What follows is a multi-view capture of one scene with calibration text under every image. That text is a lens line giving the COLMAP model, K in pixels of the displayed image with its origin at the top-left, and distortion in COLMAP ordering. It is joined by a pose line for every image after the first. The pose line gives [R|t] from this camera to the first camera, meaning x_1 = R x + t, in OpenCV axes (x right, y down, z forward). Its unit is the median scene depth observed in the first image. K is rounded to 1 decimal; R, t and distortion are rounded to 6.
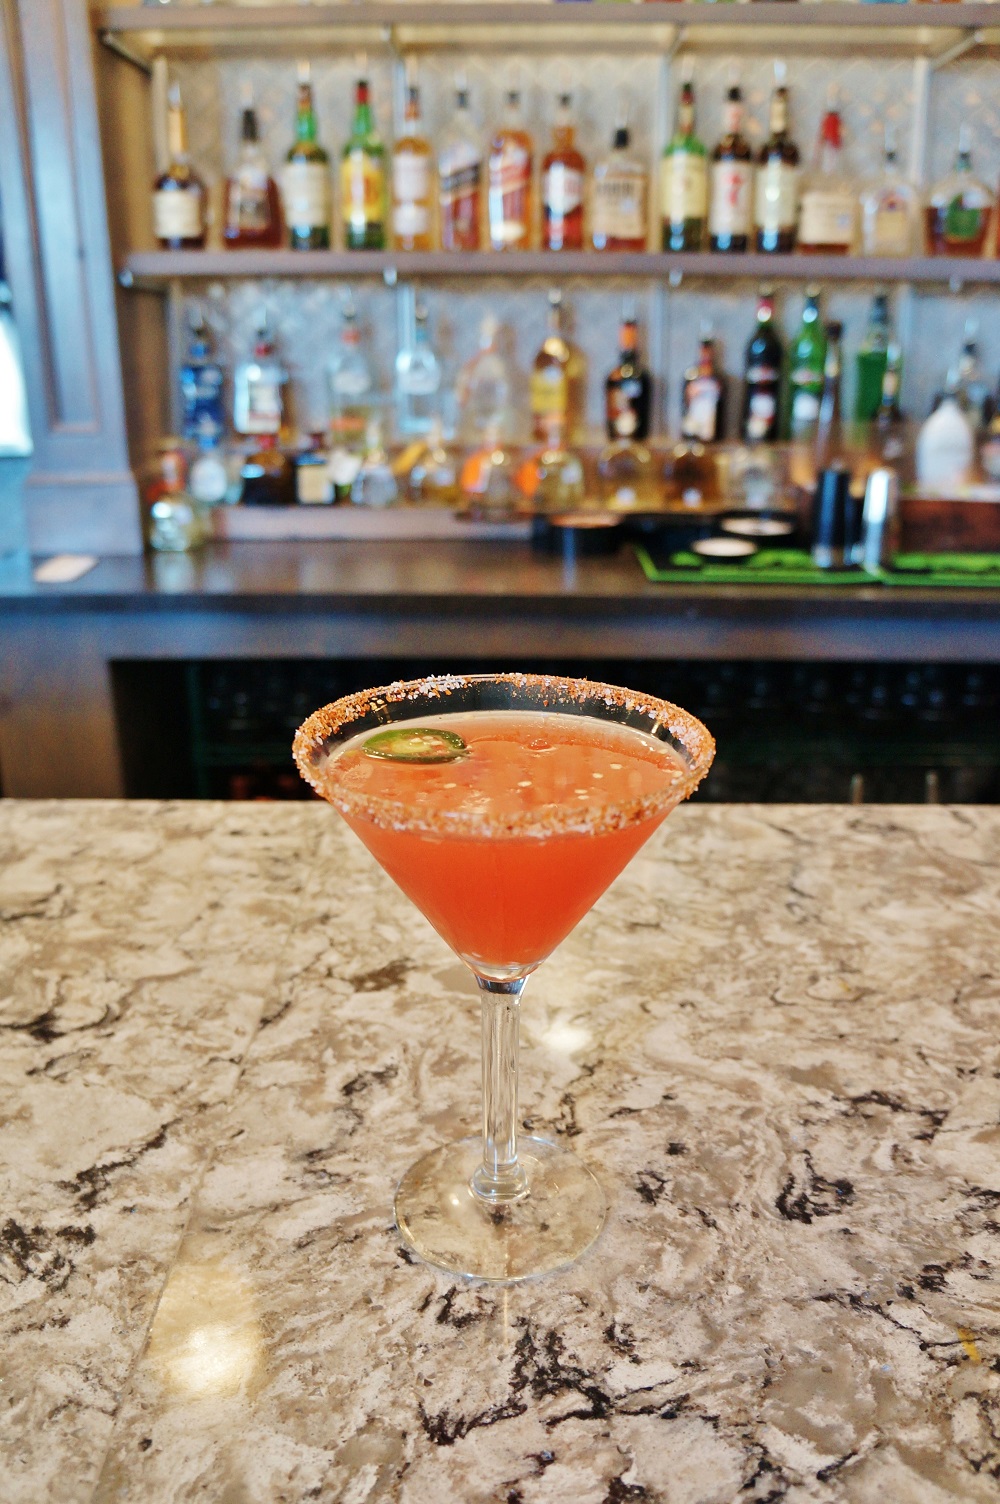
lens RADIAL K [[1401.0, 0, 495.1], [0, 1401.0, 772.1], [0, 0, 1]] dist [-0.223409, 0.243521]
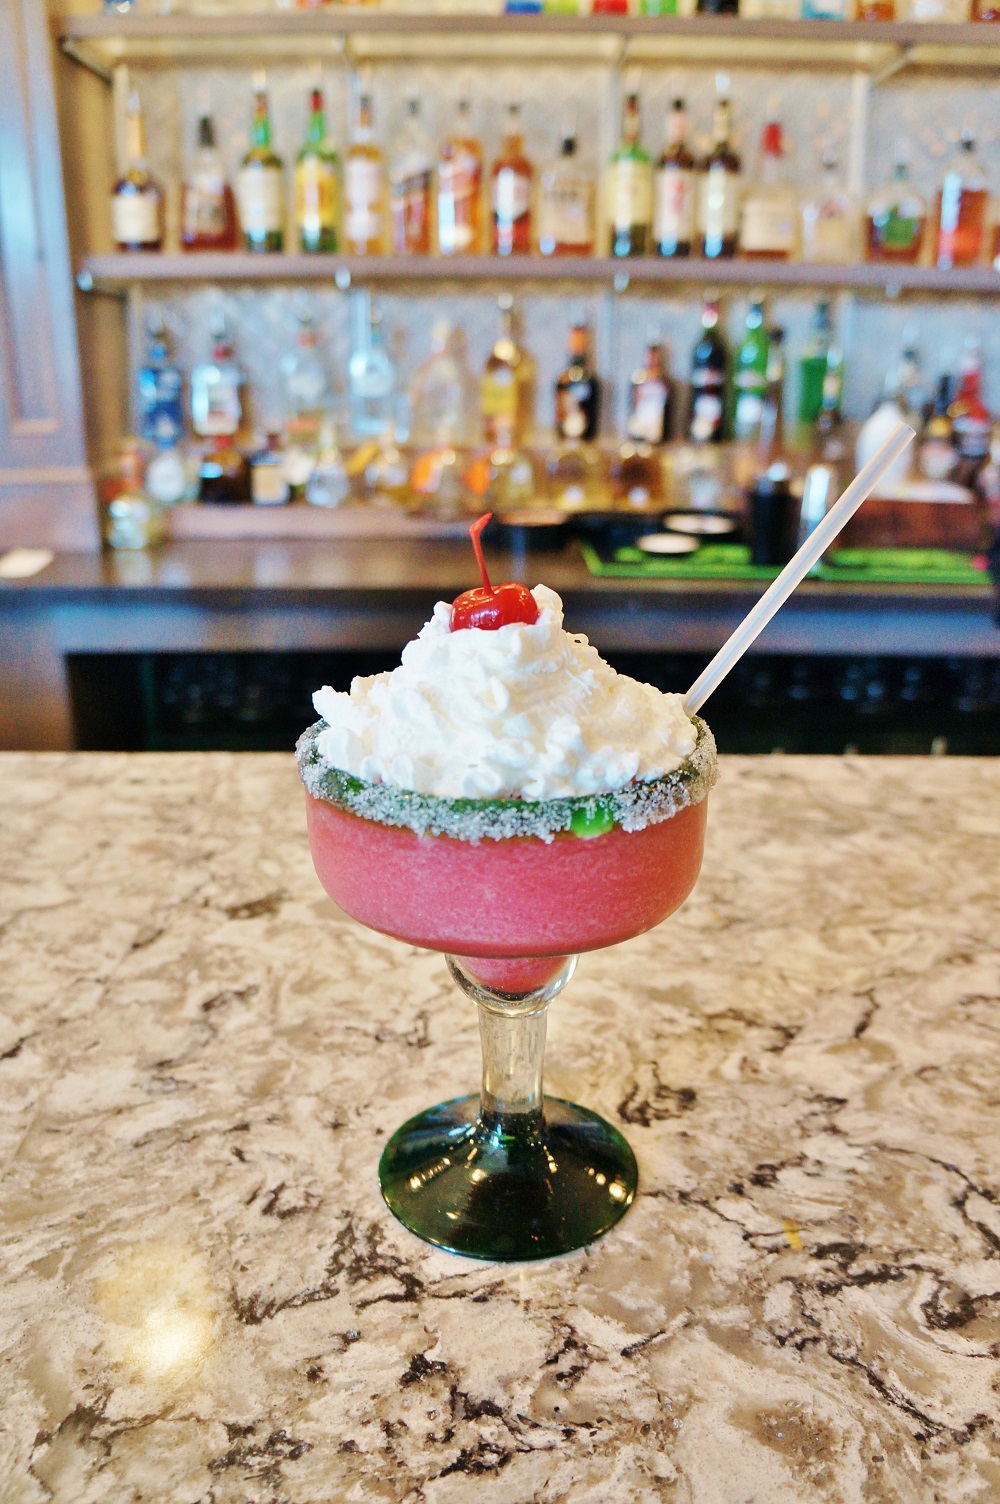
lens RADIAL K [[1367.4, 0, 508.2], [0, 1367.4, 786.5], [0, 0, 1]] dist [-0.235836, 0.234539]
pose [[0.999541, -0.001870, 0.030248, 0.088753], [0.001745, 0.999990, 0.004164, 0.069298], [-0.030256, -0.004109, 0.999534, 0.013013]]
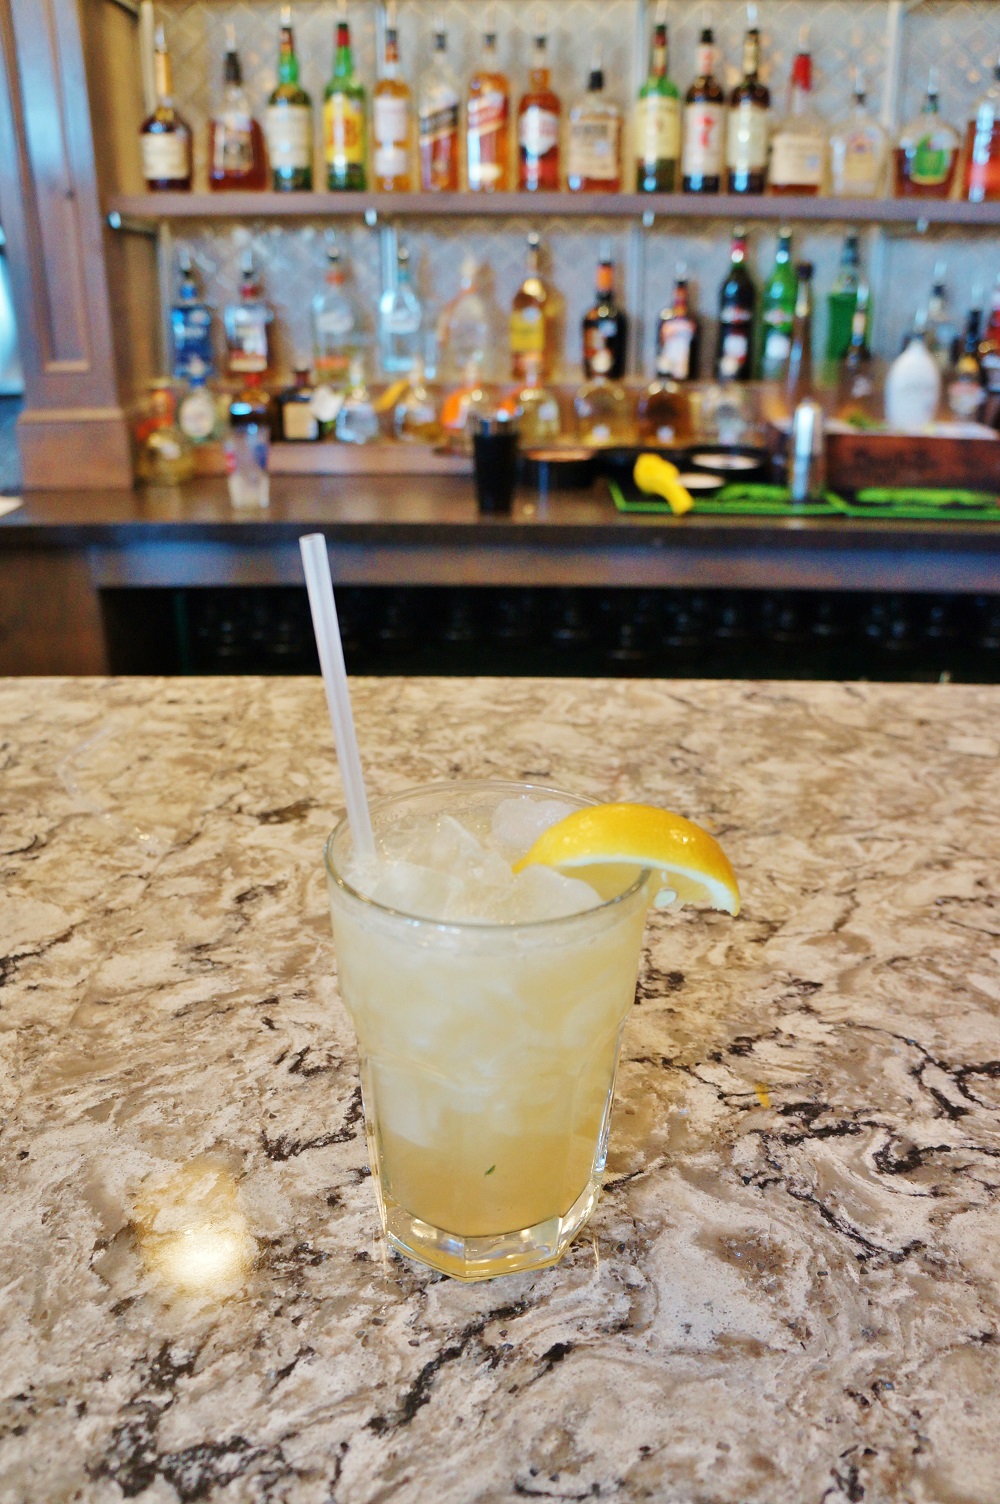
lens RADIAL K [[1372.2, 0, 490.6], [0, 1372.2, 788.1], [0, 0, 1]] dist [-0.232630, 0.227937]
pose [[0.999985, 0.002115, -0.005093, 0.104690], [-0.001862, 0.998792, 0.049102, 0.092542], [0.005190, -0.049092, 0.998781, -0.085918]]
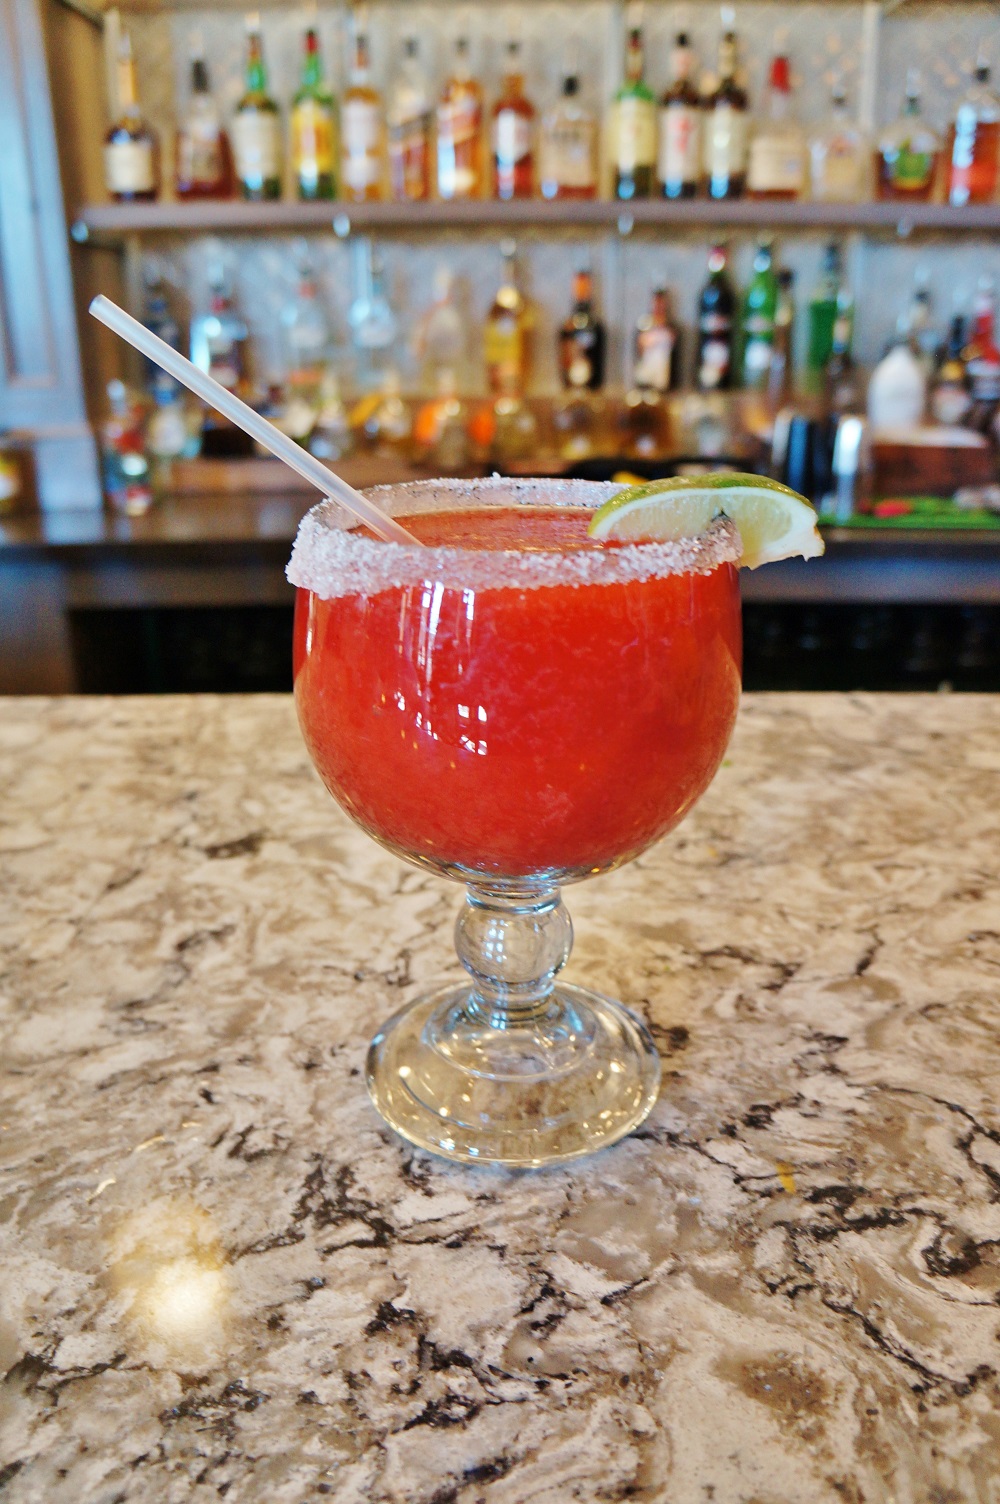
lens RADIAL K [[1372.2, 0, 490.6], [0, 1372.2, 788.1], [0, 0, 1]] dist [-0.232630, 0.227937]
pose [[0.999913, -0.010903, 0.007442, 0.111480], [0.010636, 0.999330, 0.035009, 0.092604], [-0.007818, -0.034927, 0.999359, 0.053452]]
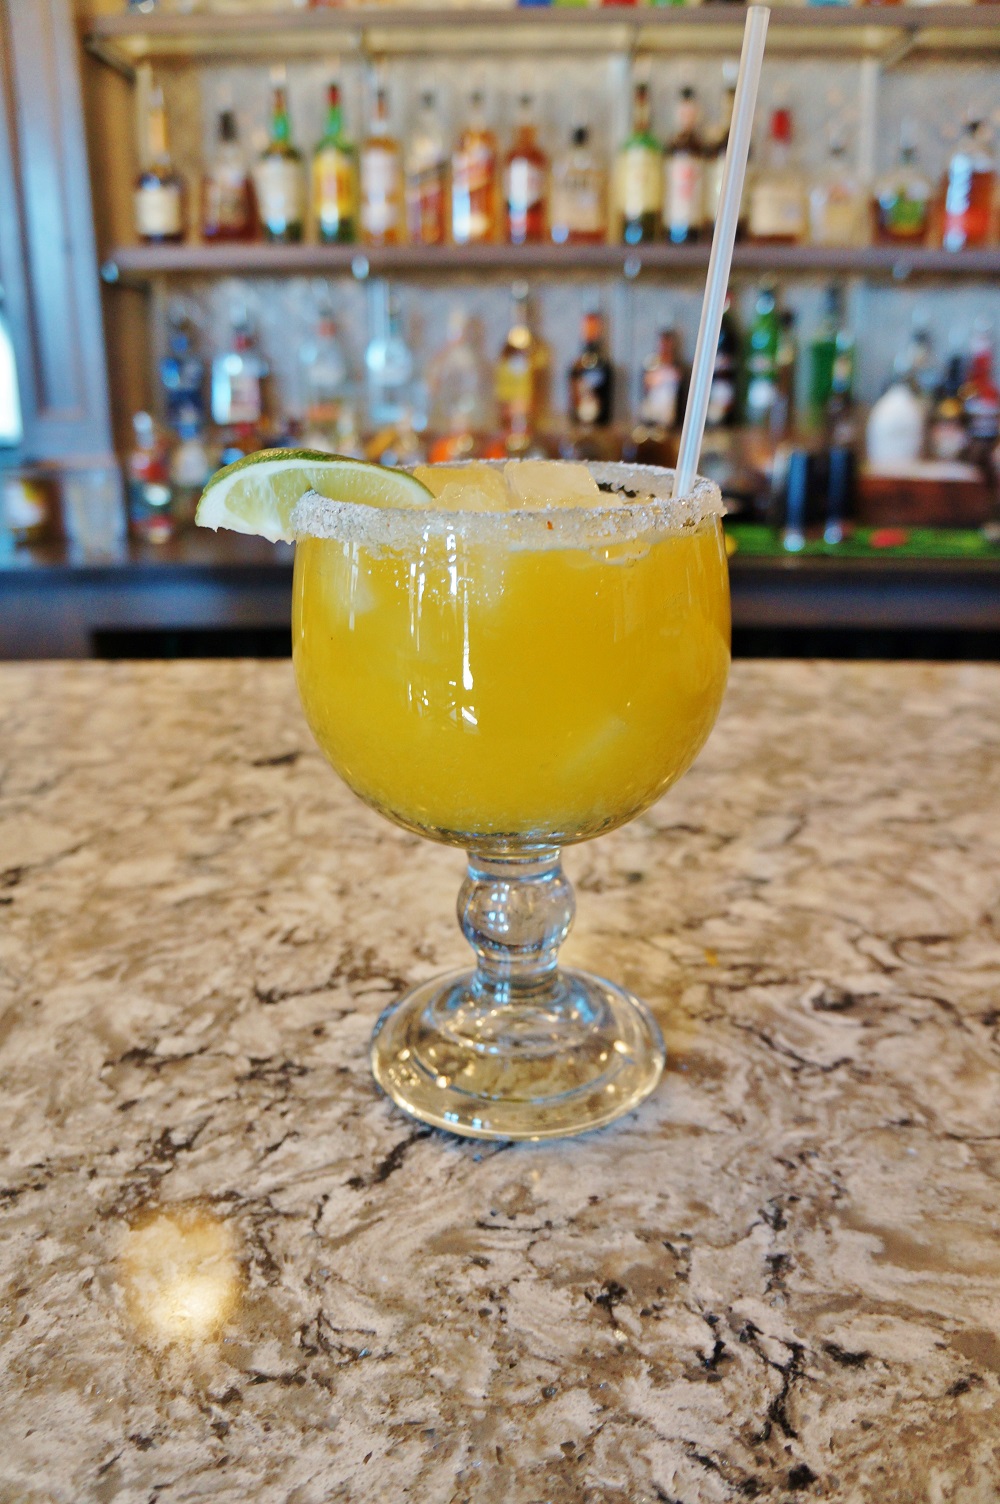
lens RADIAL K [[1392.4, 0, 496.5], [0, 1392.4, 783.1], [0, 0, 1]] dist [-0.226298, 0.246196]
pose [[0.999982, -0.005418, 0.002397, 0.122920], [0.005436, 0.999959, -0.007262, 0.217688], [-0.002358, 0.007275, 0.999971, -0.205163]]
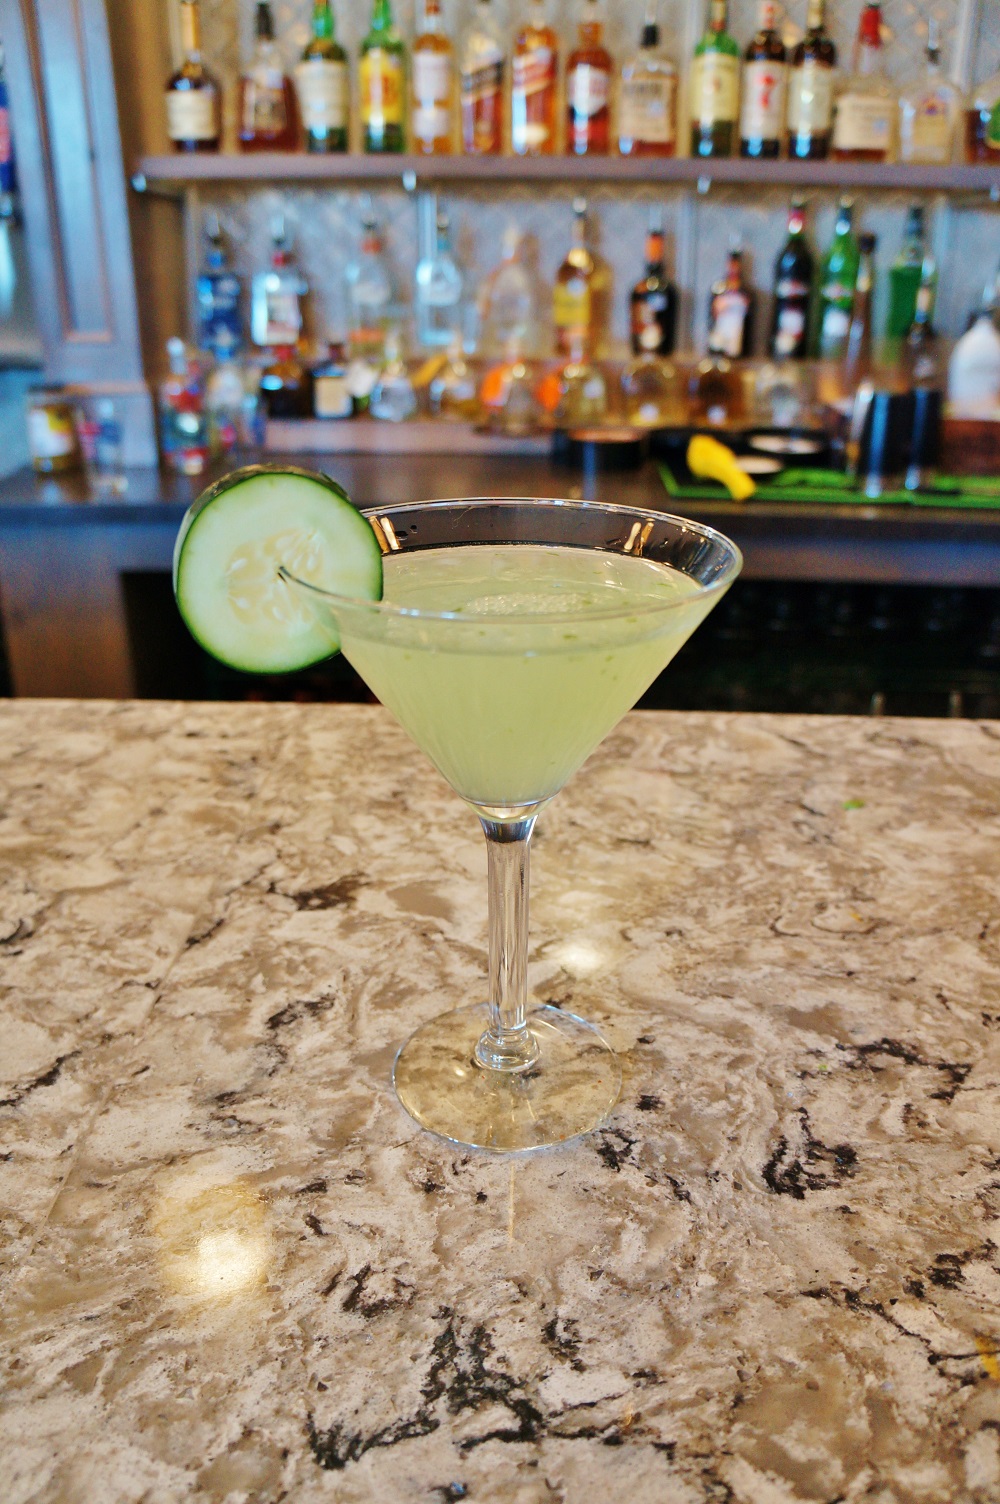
lens RADIAL K [[1374.6, 0, 471.5], [0, 1374.6, 793.0], [0, 0, 1]] dist [-0.232442, 0.230951]
pose [[0.999186, 0.017709, -0.036238, 0.048287], [-0.015133, 0.997421, 0.070155, 0.025859], [0.037387, -0.069550, 0.996878, 0.172864]]
